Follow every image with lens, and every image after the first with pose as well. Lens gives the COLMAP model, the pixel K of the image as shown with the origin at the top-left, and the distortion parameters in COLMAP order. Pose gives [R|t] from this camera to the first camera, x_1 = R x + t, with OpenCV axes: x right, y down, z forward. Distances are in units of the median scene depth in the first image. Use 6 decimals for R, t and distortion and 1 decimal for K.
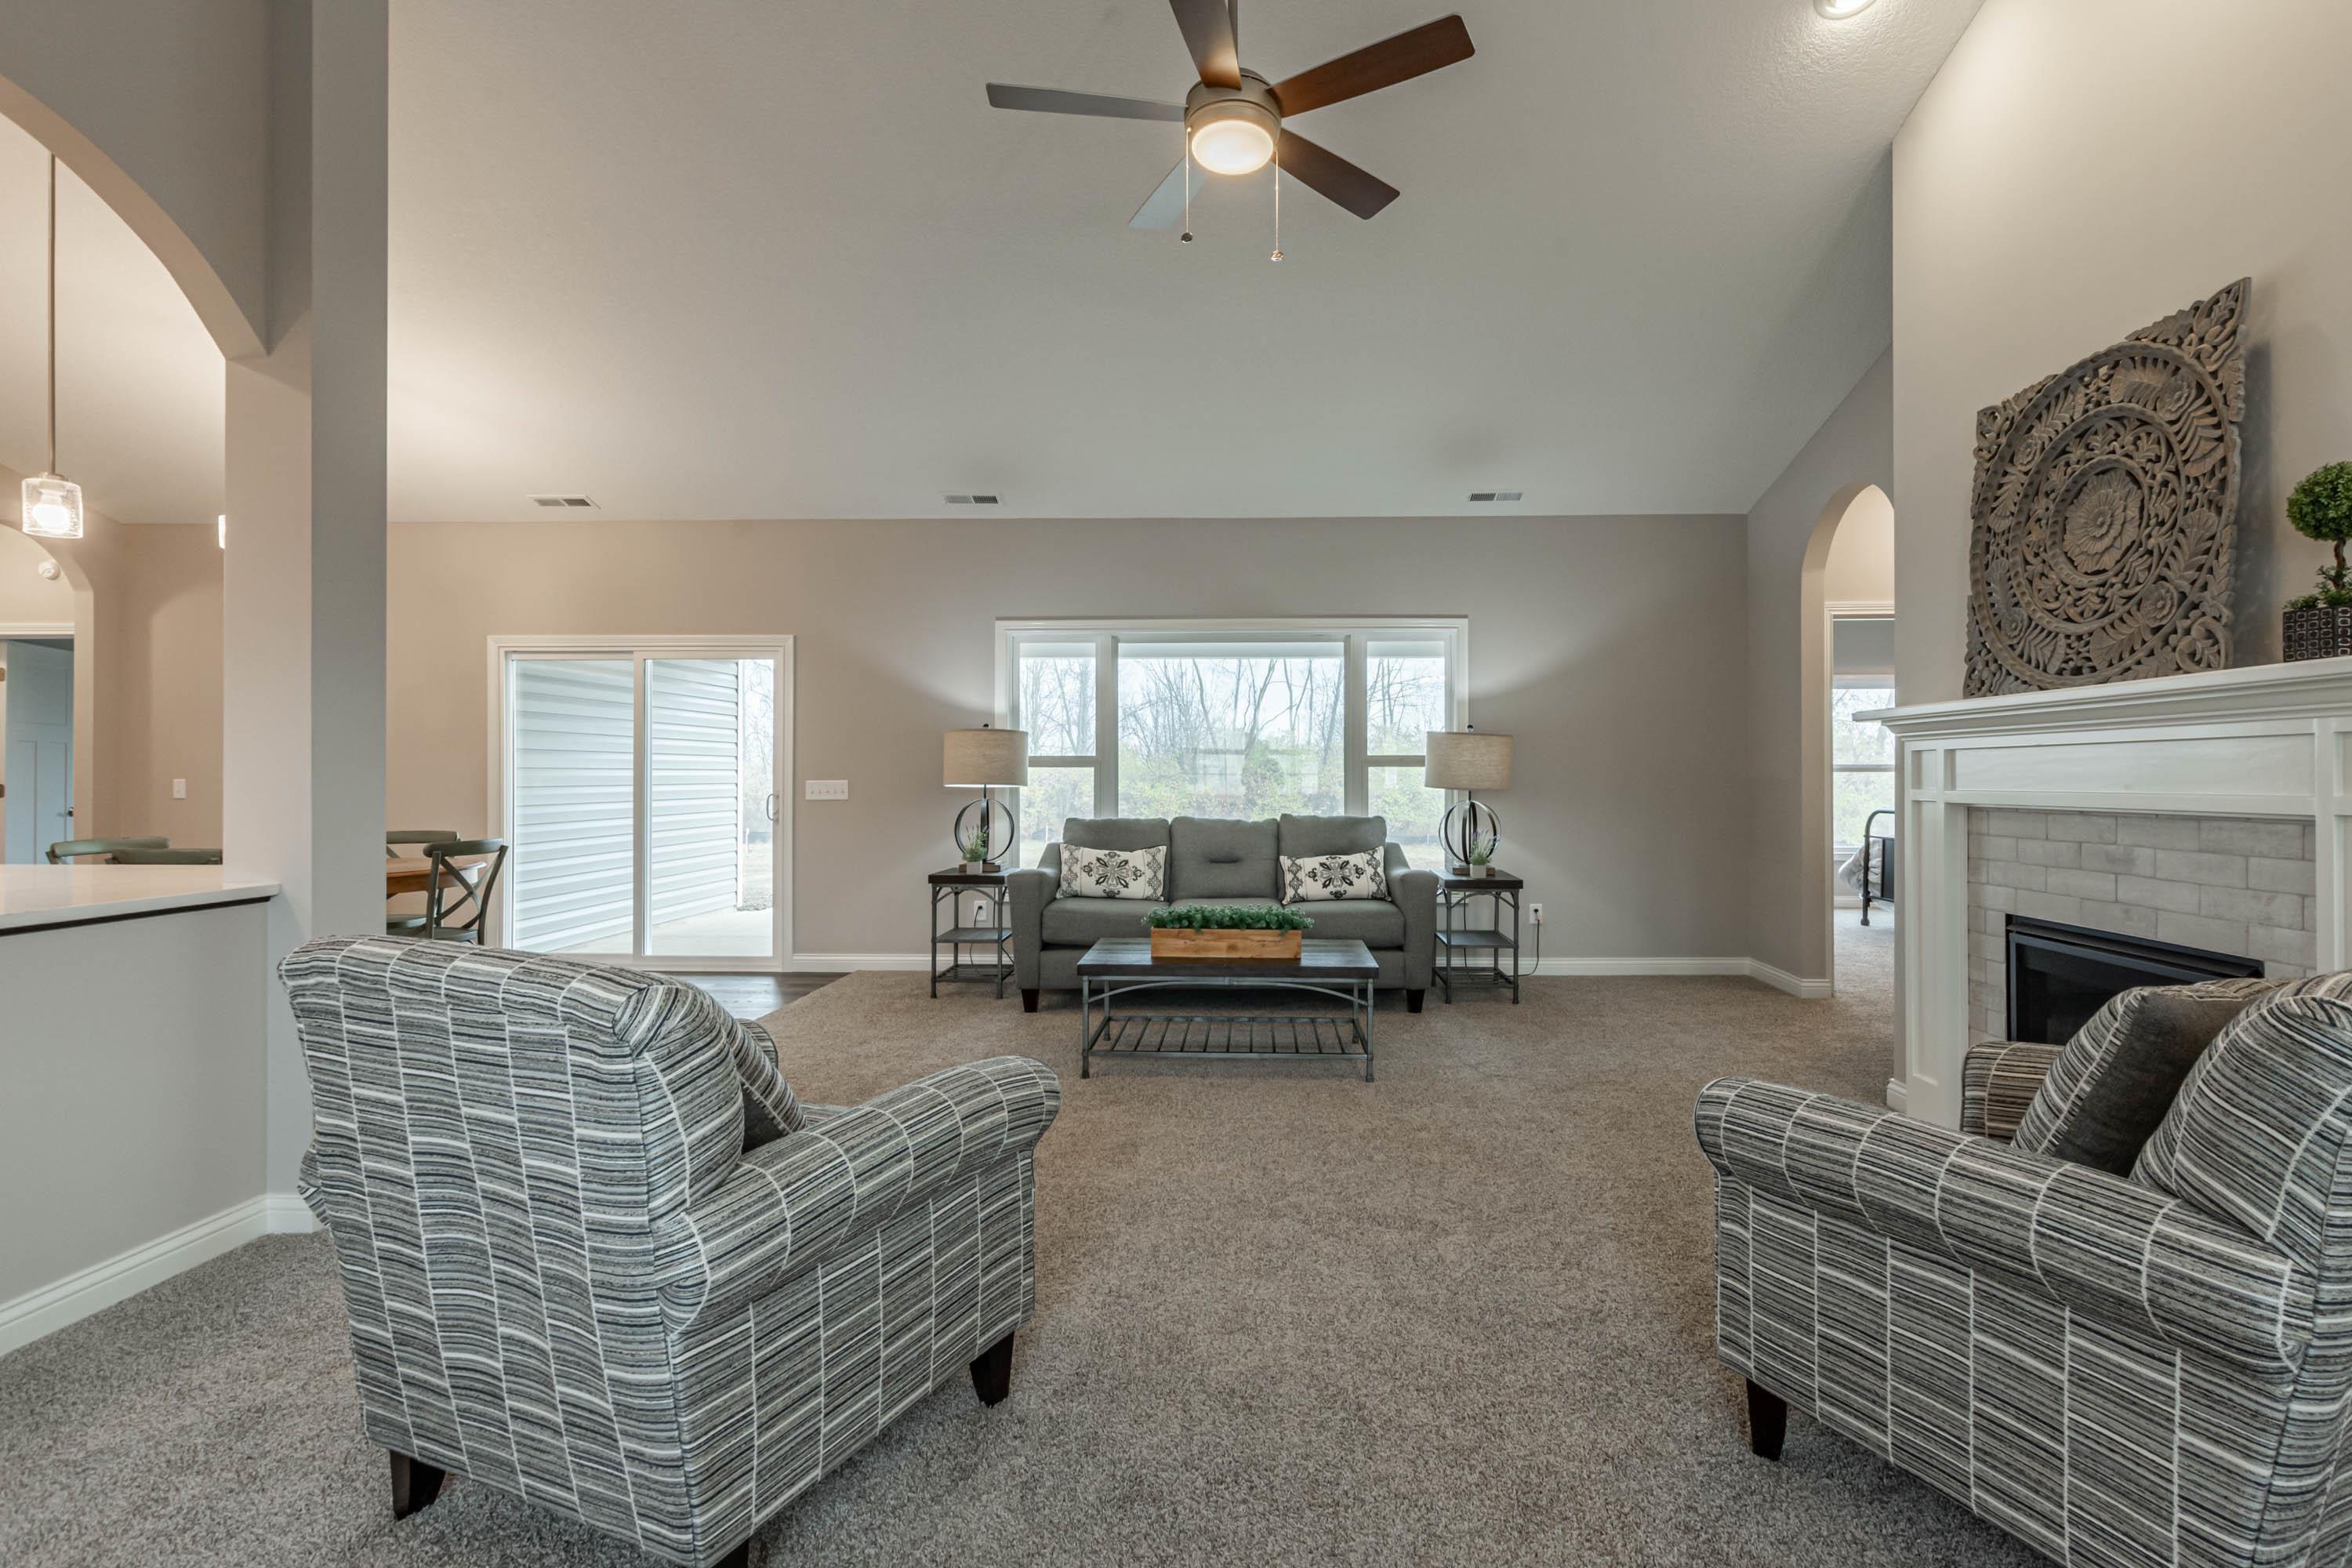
lens RADIAL K [[1088.4, 0, 1228.3], [0, 1088.4, 769.6], [0, 0, 1]] dist [0.004493, -0.001894]
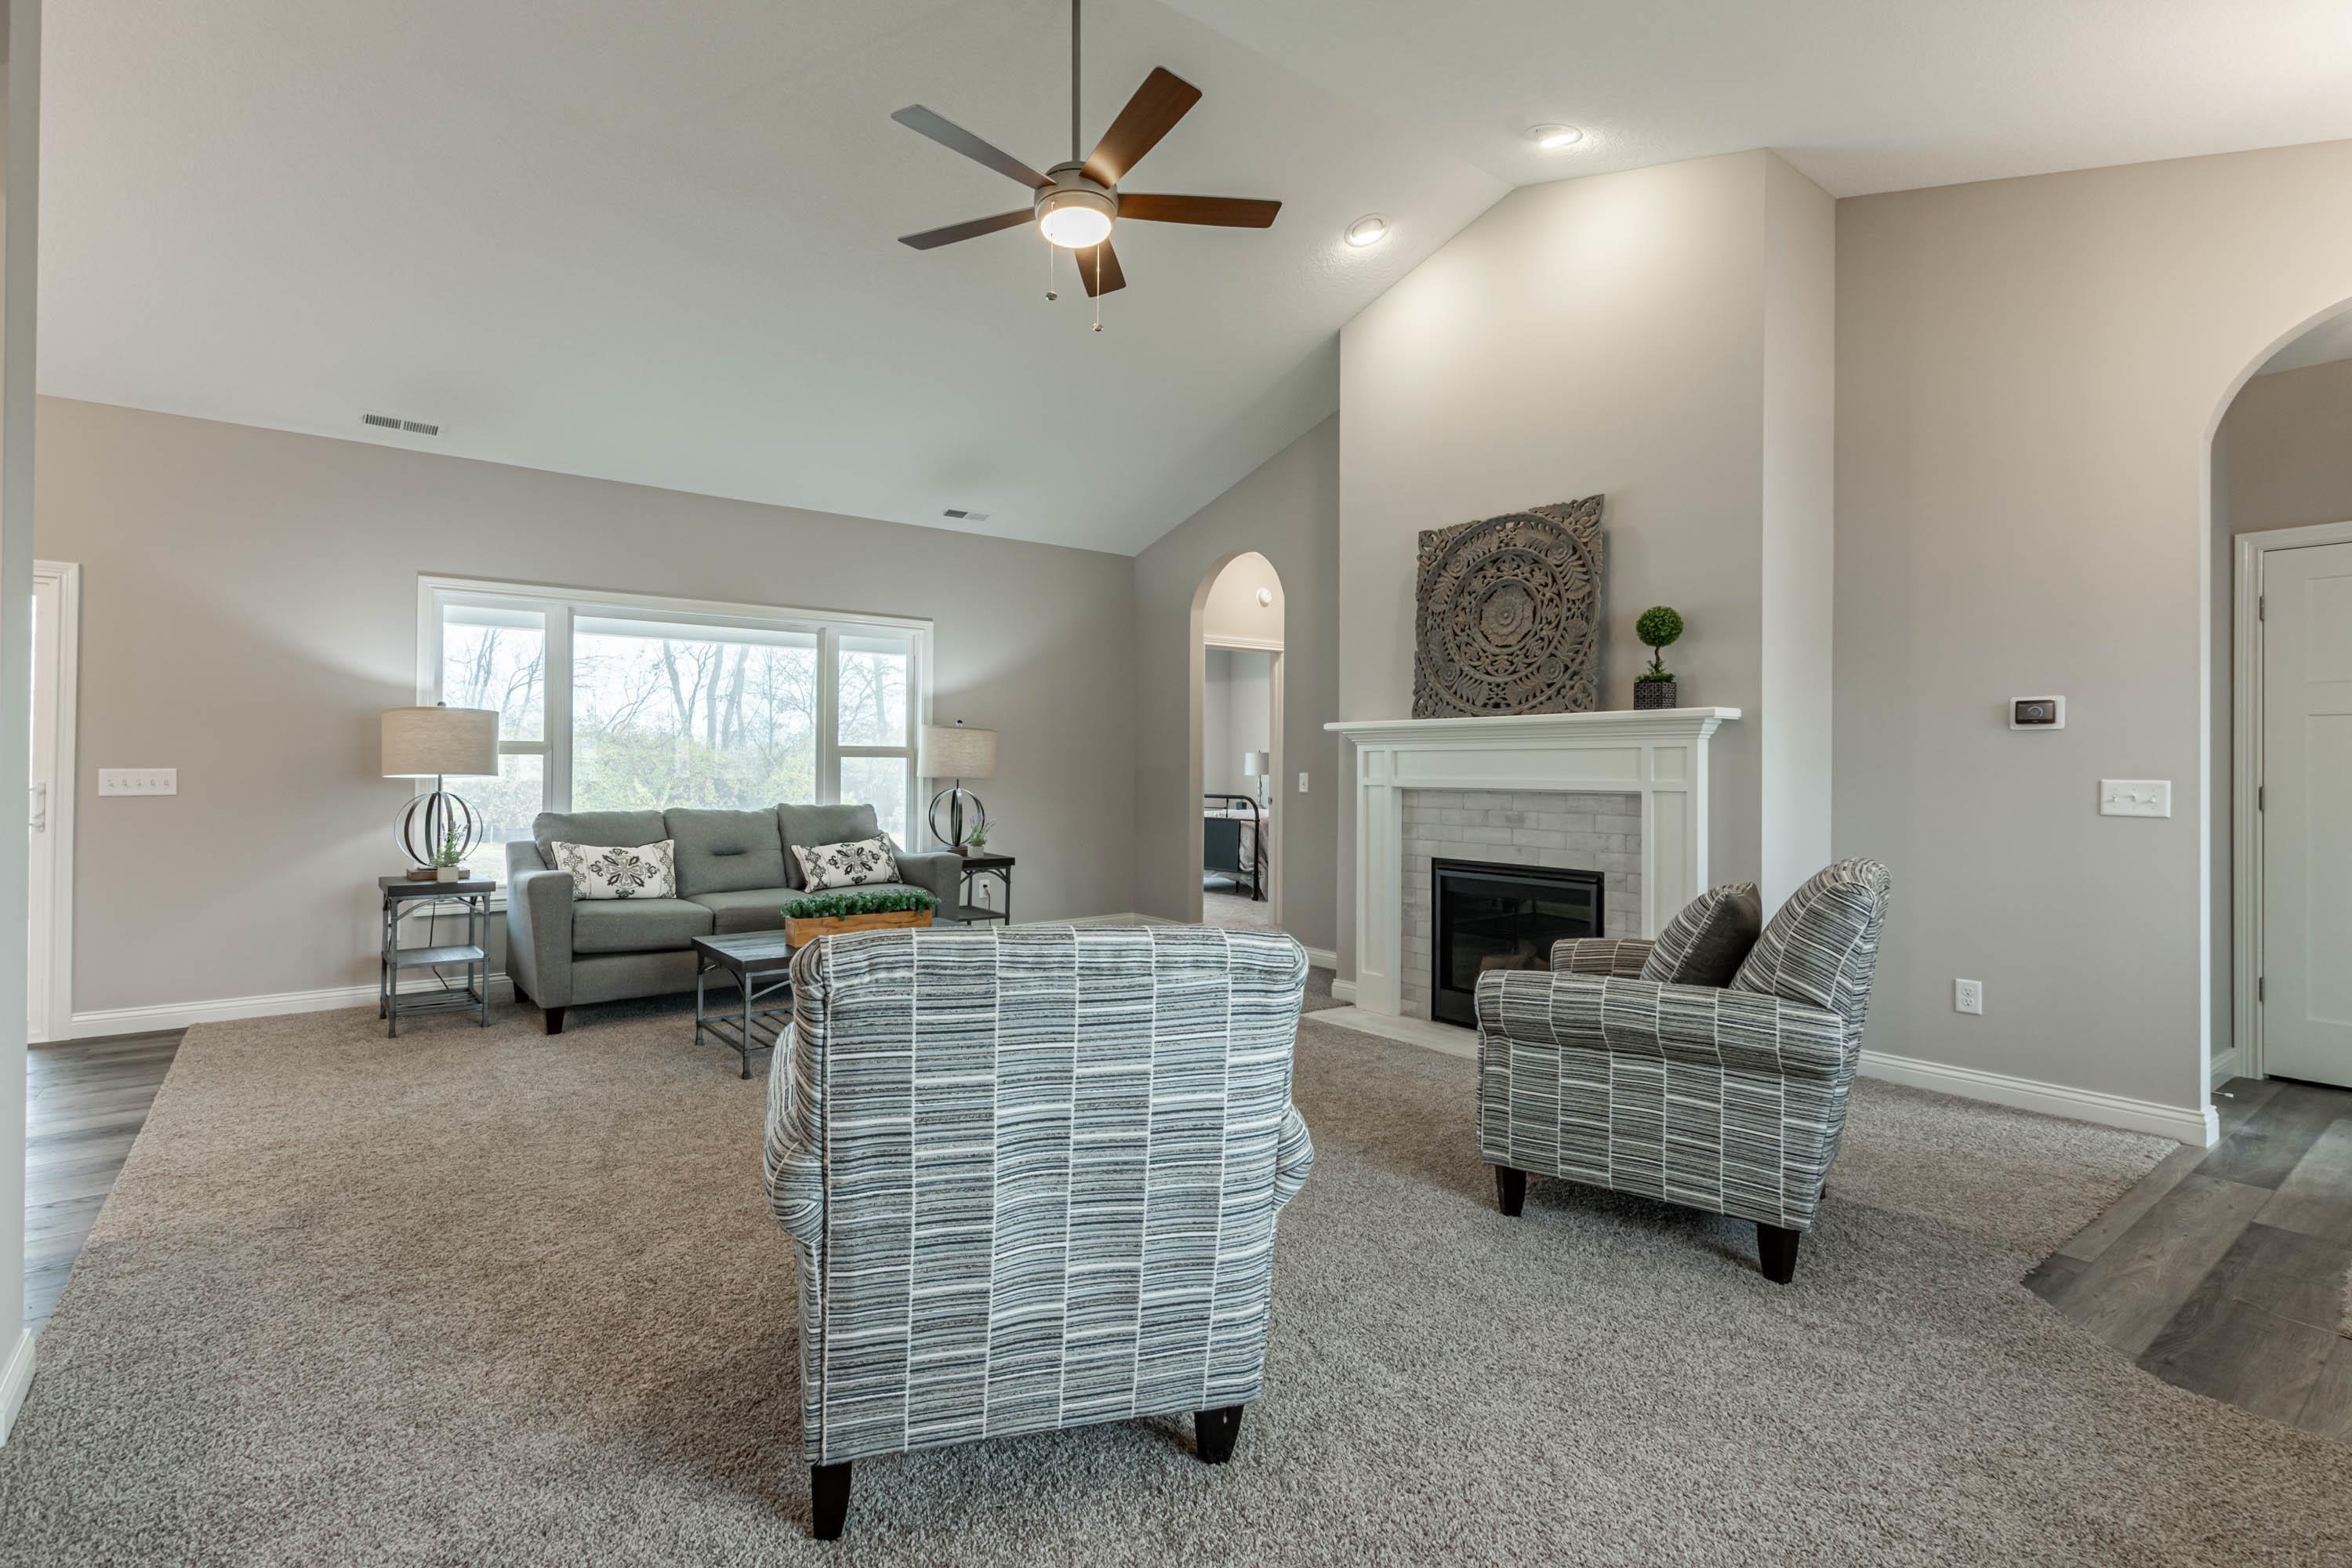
lens RADIAL K [[1088.4, 0, 1113.5], [0, 1088.4, 762.2], [0, 0, 1]] dist [0.004493, -0.001894]
pose [[0.792963, 0.006501, 0.609236, -0.341078], [-0.008680, 0.999962, 0.000627, -0.000638], [-0.609209, -0.005785, 0.792989, 0.026347]]
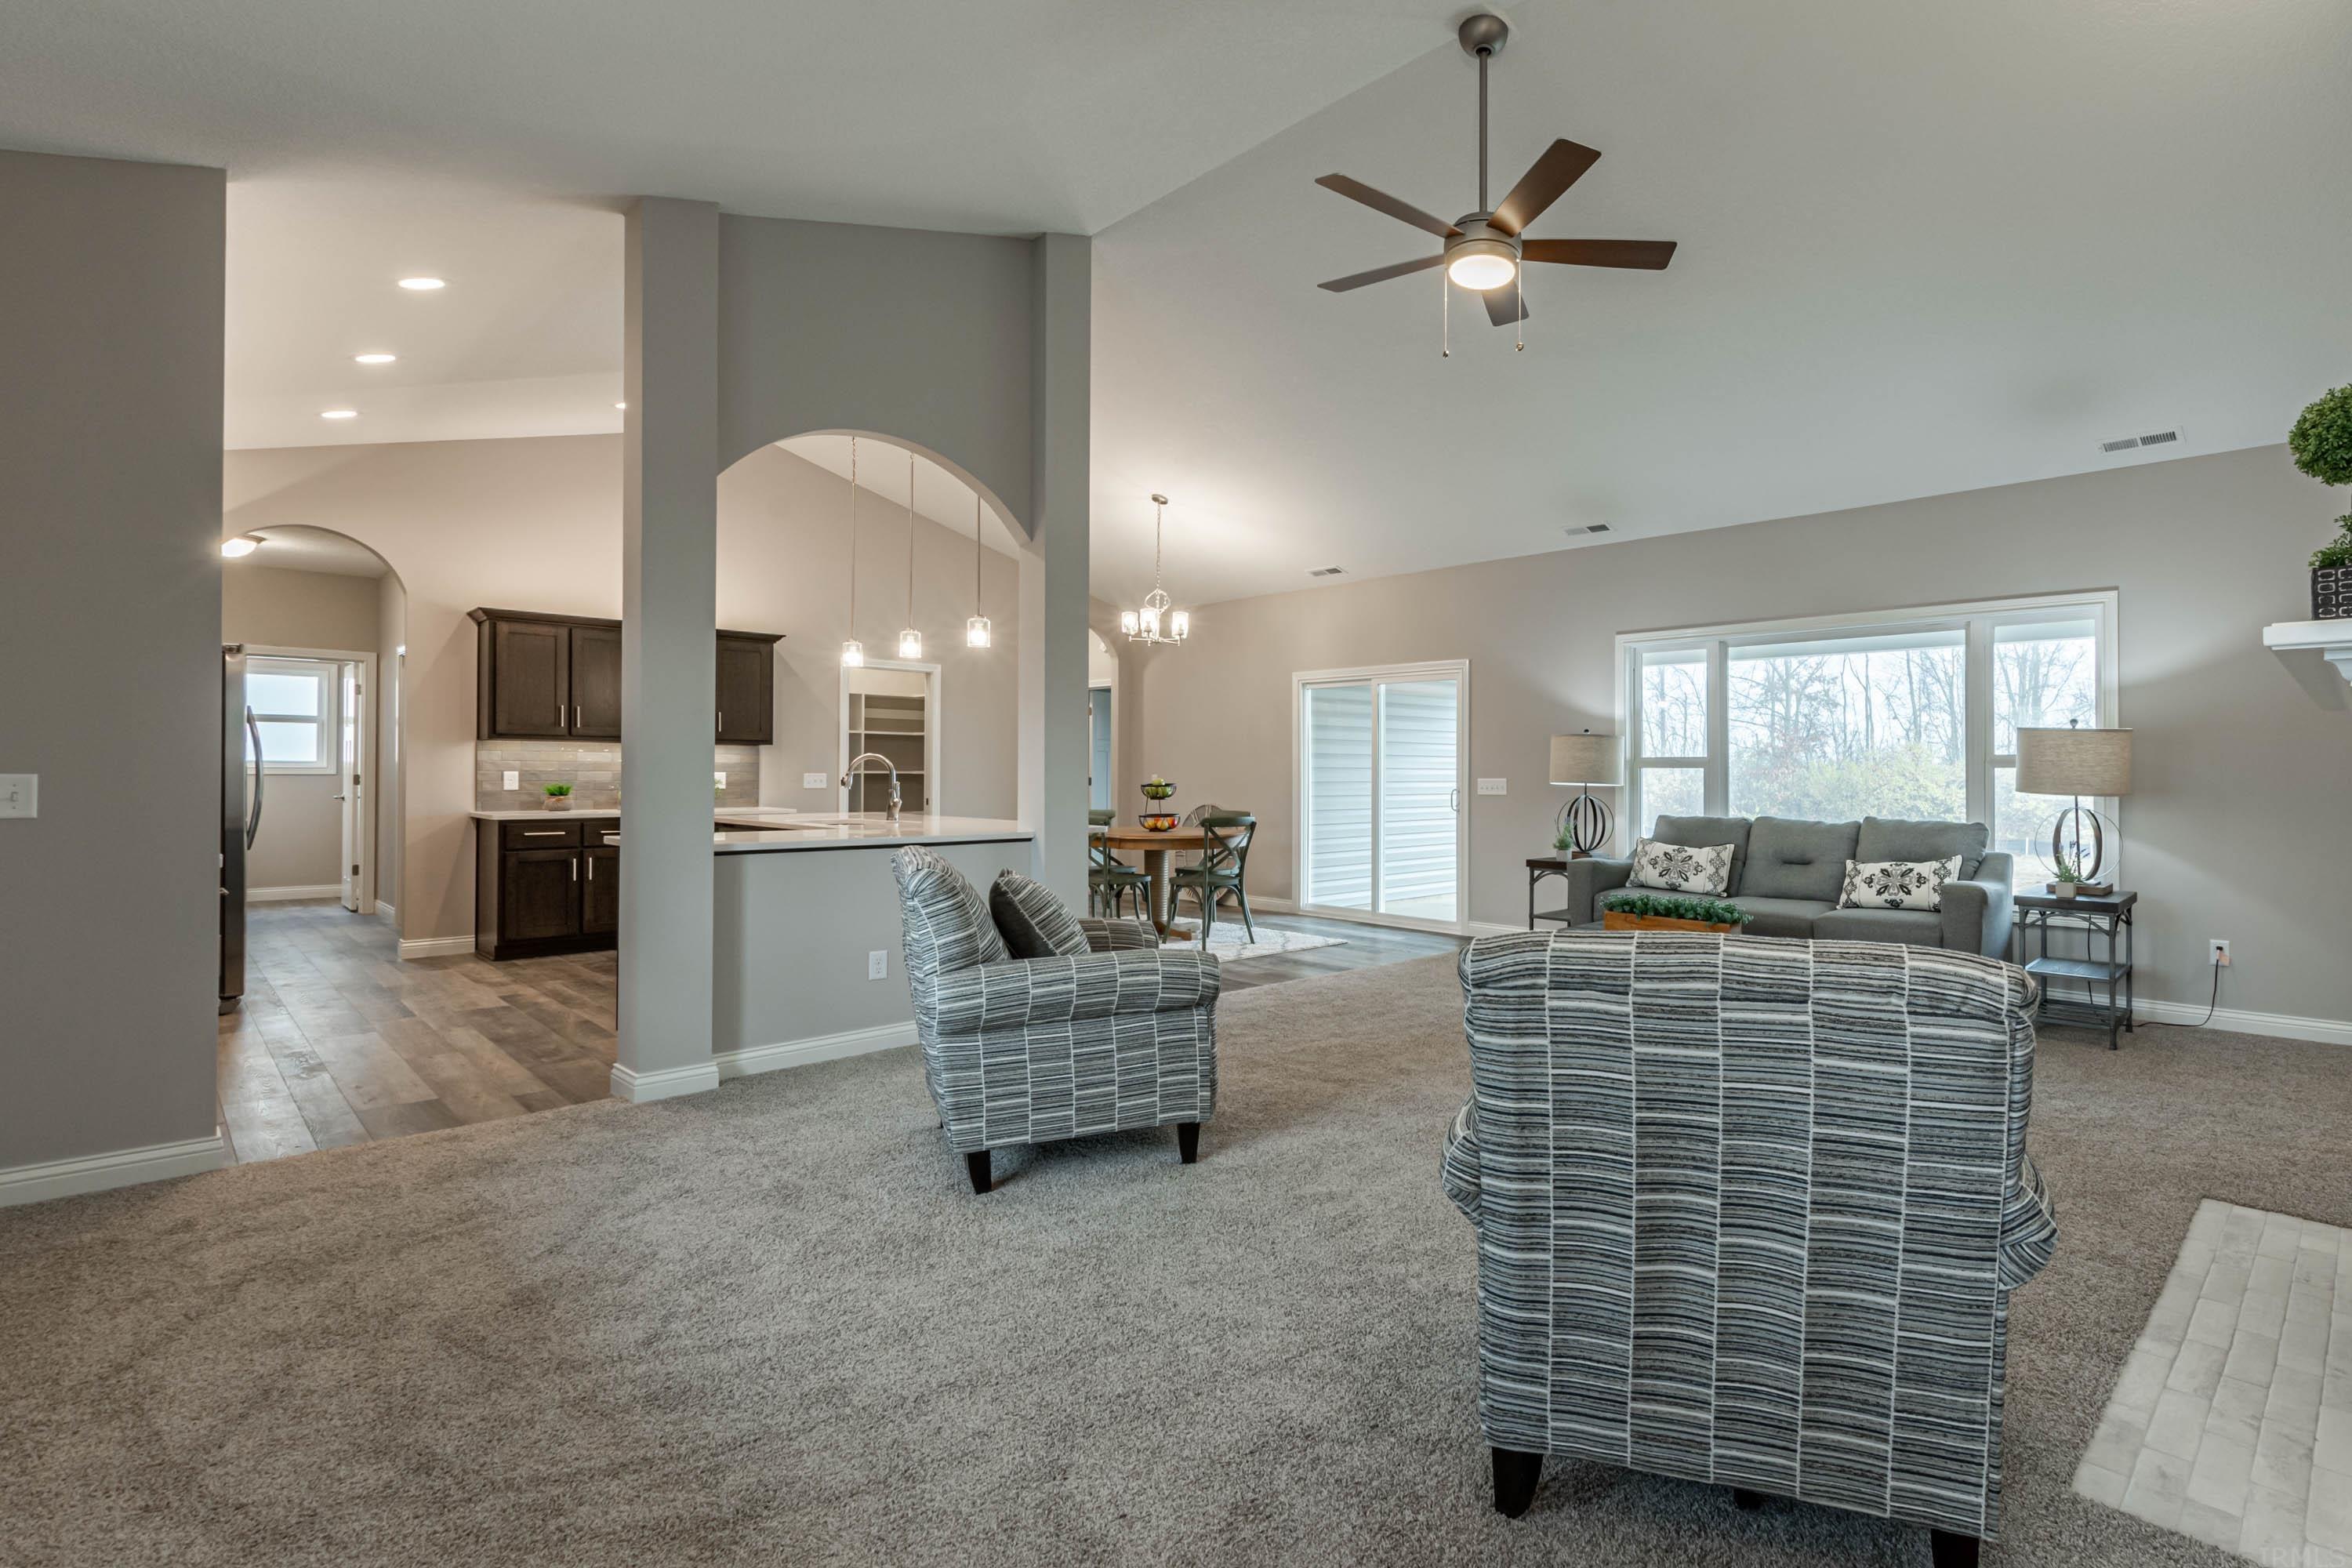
lens RADIAL K [[1081.4, 0, 1331.6], [0, 1081.4, 760.4], [0, 0, 1]] dist [0.007520, -0.002153]
pose [[0.764895, -0.003840, -0.644143, 0.330362], [-0.001596, 0.999968, -0.007856, -0.000555], [0.644152, 0.007037, 0.764865, -0.029209]]
